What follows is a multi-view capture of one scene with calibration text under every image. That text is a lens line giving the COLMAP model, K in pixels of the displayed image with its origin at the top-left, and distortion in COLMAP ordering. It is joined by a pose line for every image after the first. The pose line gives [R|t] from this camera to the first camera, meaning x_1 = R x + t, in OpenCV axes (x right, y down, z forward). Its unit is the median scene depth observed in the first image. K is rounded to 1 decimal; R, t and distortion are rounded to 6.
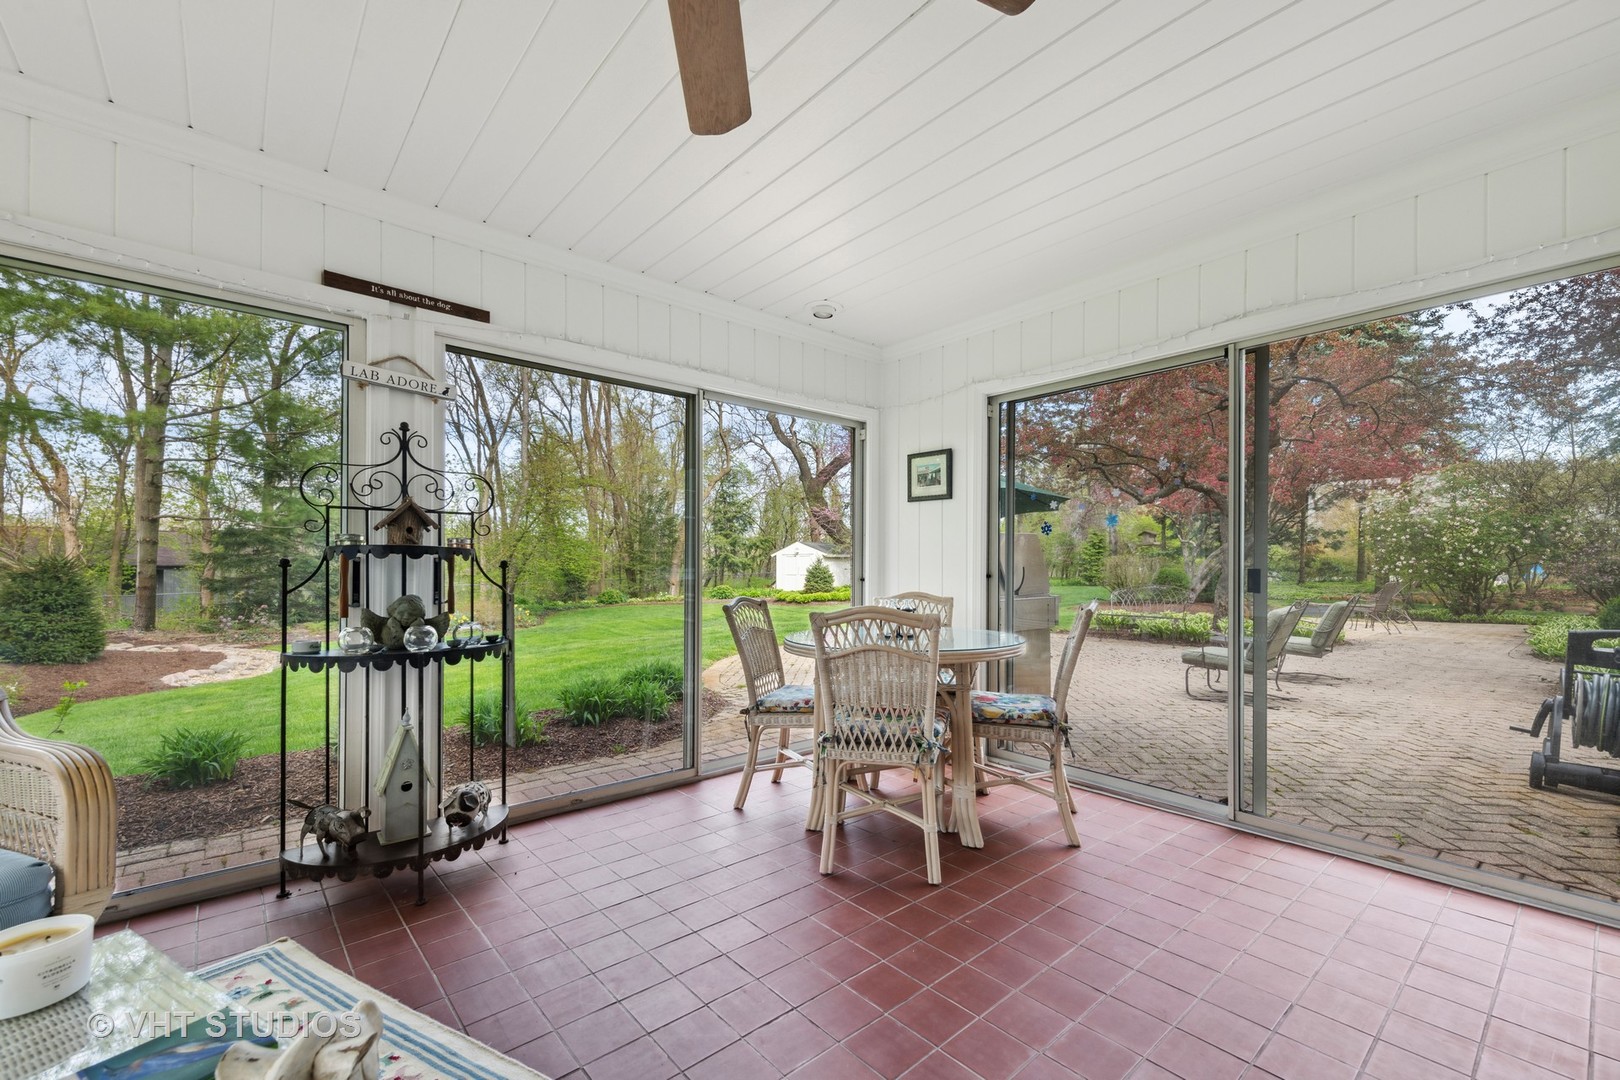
lens RADIAL K [[672.4, 0, 807.0], [0, 672.4, 562.0], [0, 0, 1]] dist [-0.000644, -0.000055]
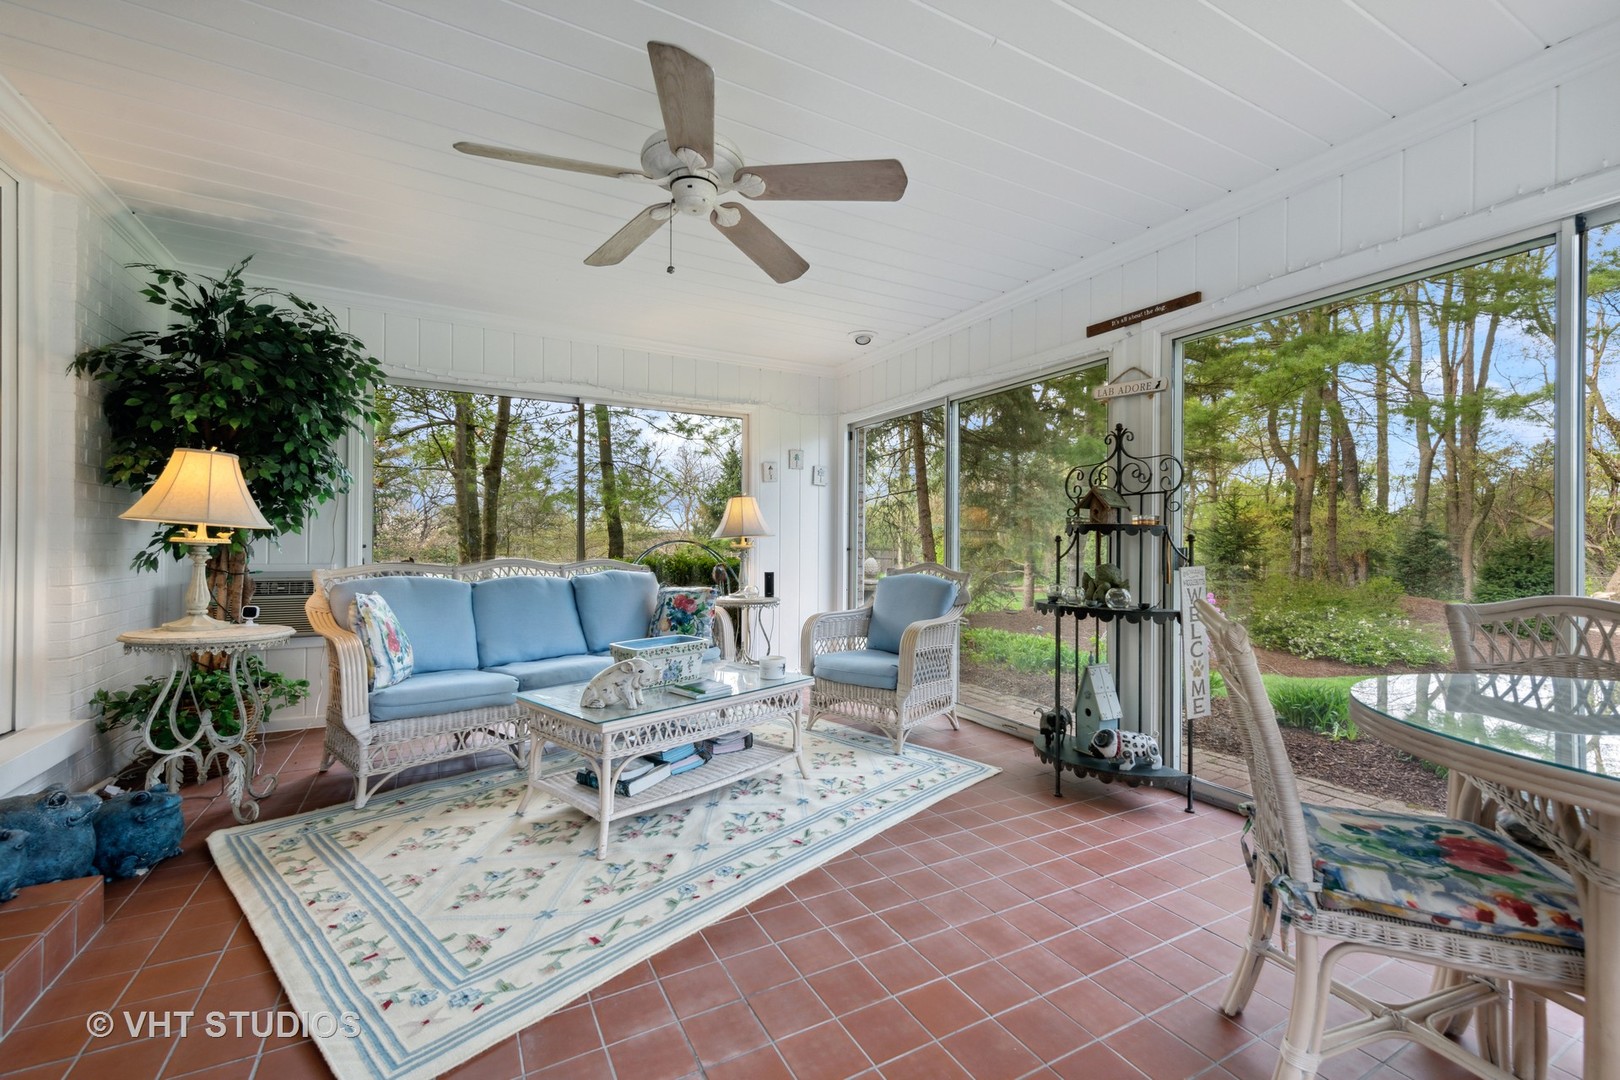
lens RADIAL K [[653.6, 0, 804.6], [0, 653.6, 535.5], [0, 0, 1]] dist [0.001527, 0.002704]
pose [[-0.229243, -0.012986, -0.973283, 0.681729], [0.003276, 0.999895, -0.014113, 0.011679], [0.973364, -0.006424, -0.229176, 0.697017]]
